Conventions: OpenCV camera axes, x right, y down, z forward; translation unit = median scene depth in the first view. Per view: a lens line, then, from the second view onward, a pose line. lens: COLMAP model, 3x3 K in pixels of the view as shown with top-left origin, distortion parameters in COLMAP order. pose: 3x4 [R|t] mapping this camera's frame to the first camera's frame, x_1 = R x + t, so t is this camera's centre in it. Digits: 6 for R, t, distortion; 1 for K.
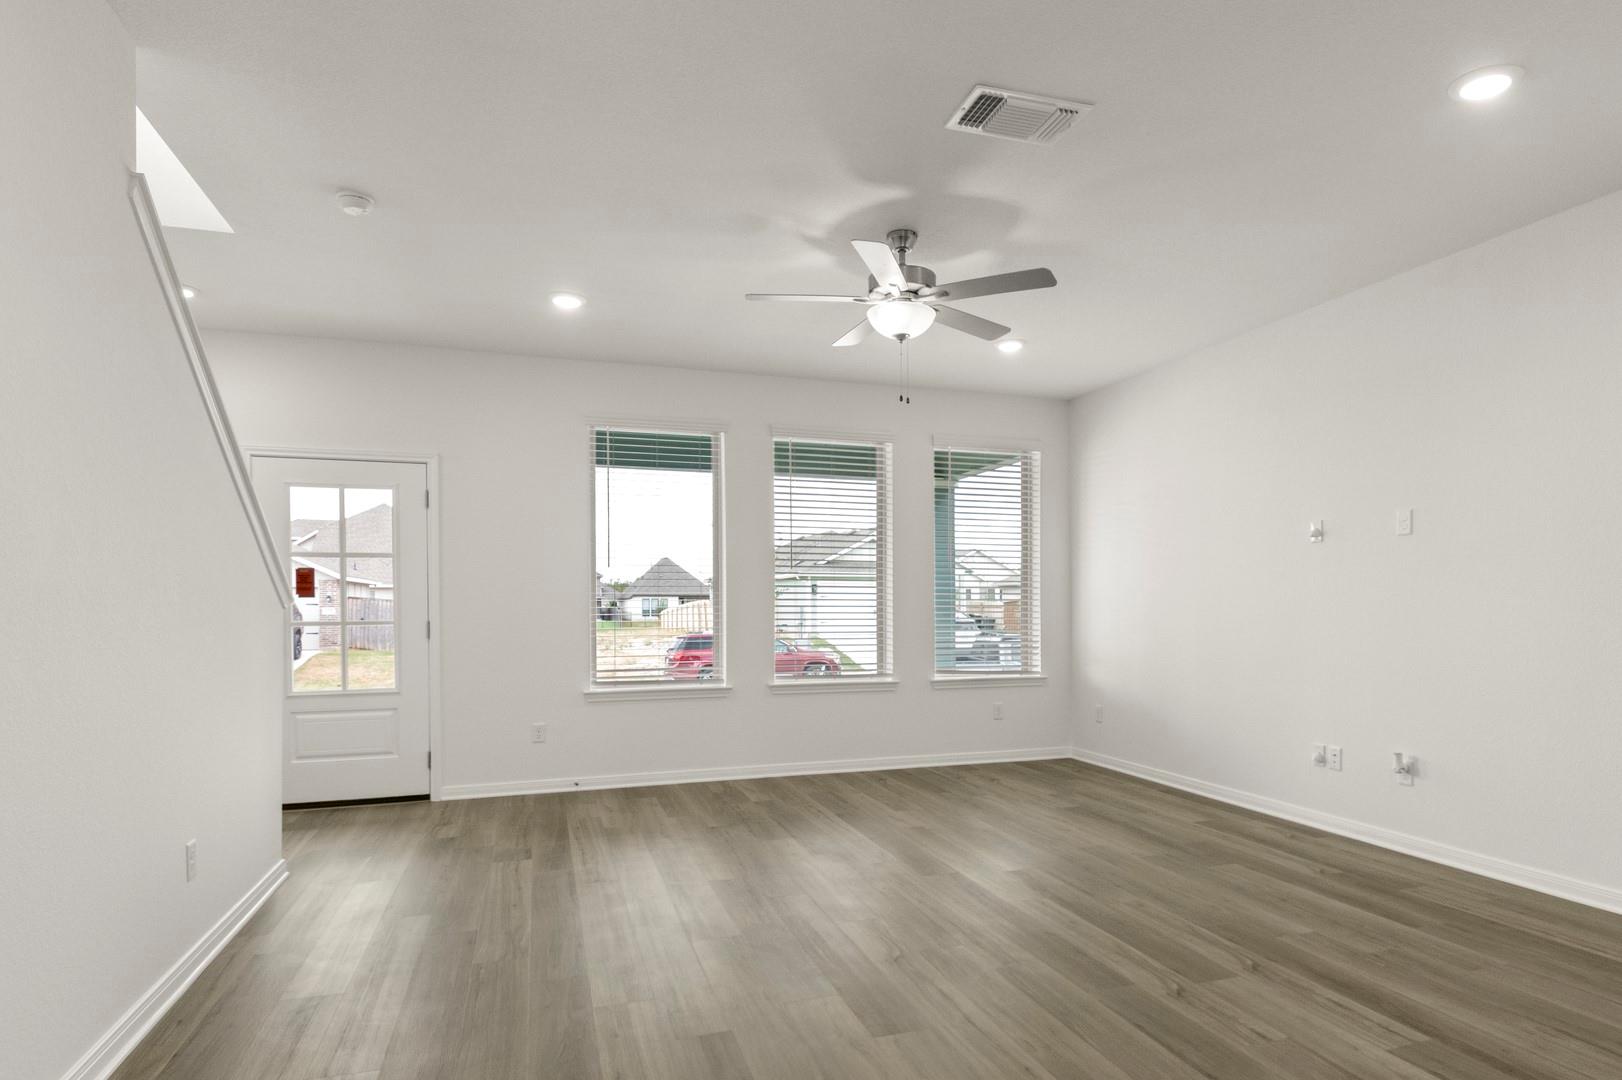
lens RADIAL K [[880.7, 0, 830.0], [0, 880.7, 608.3], [0, 0, 1]] dist [0.021249, -0.034737]
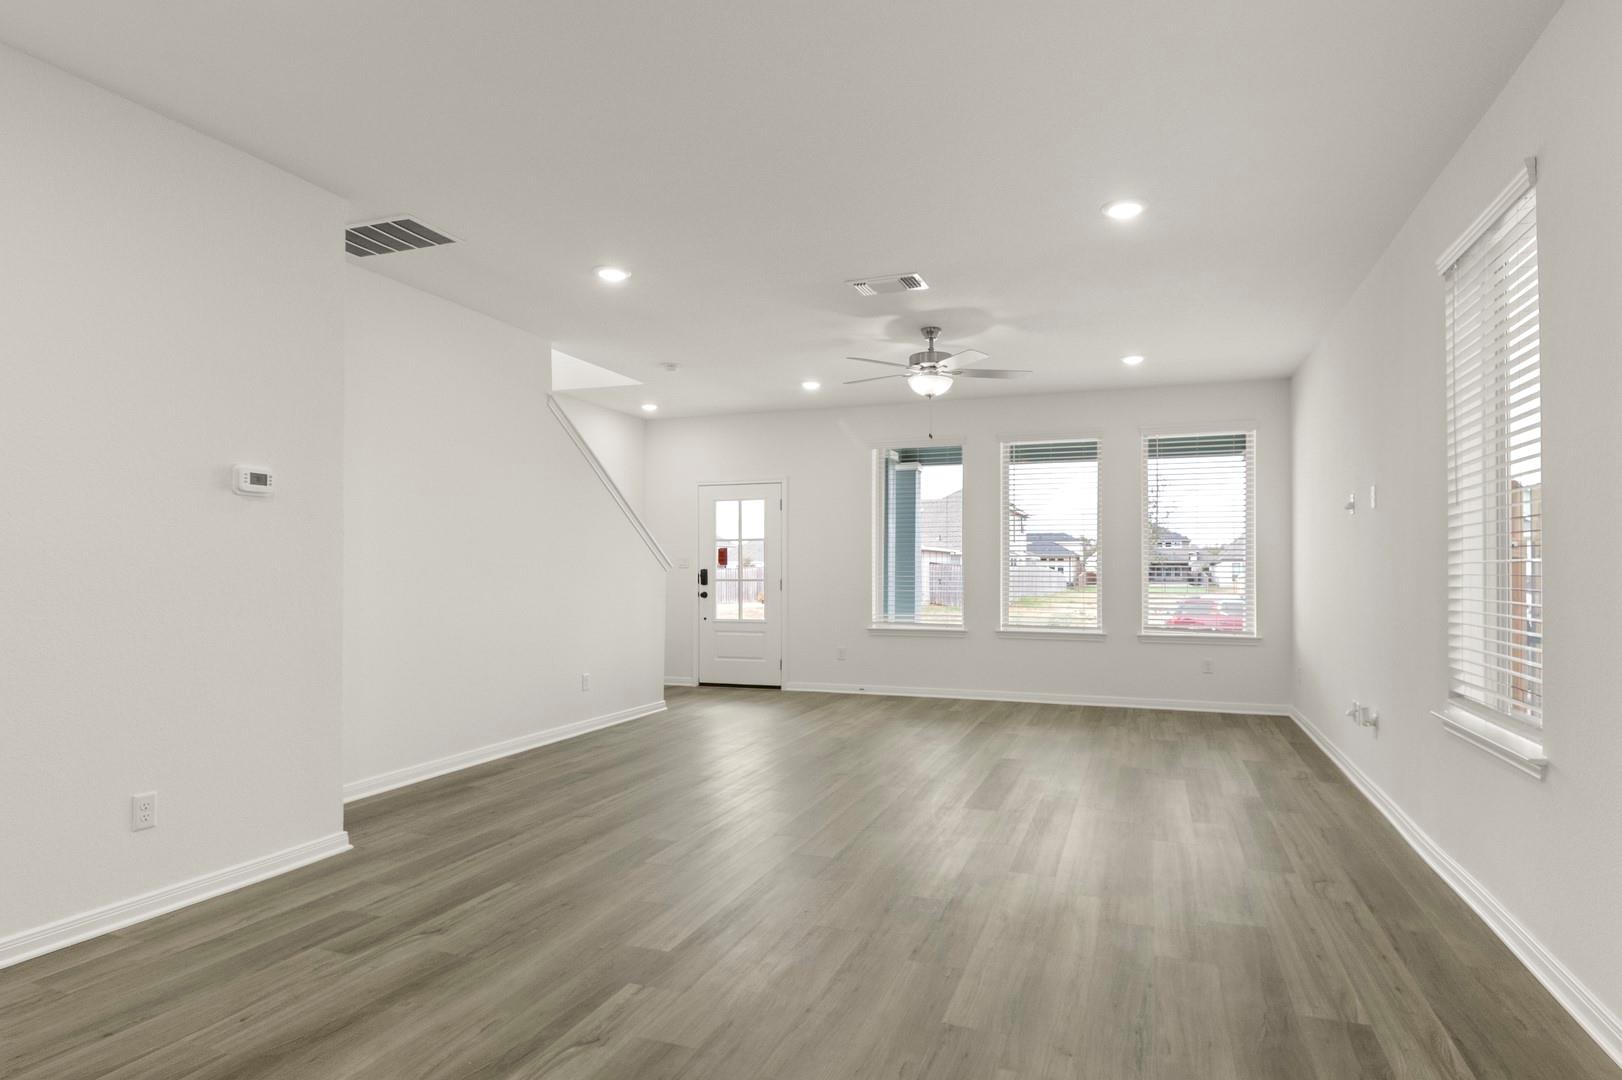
lens RADIAL K [[880.7, 0, 836.6], [0, 880.7, 560.2], [0, 0, 1]] dist [0.021249, -0.034737]
pose [[0.782293, -0.004051, -0.622897, 0.601196], [-0.004454, 0.999917, -0.012097, -0.001658], [0.622895, 0.012237, 0.782210, -0.197204]]
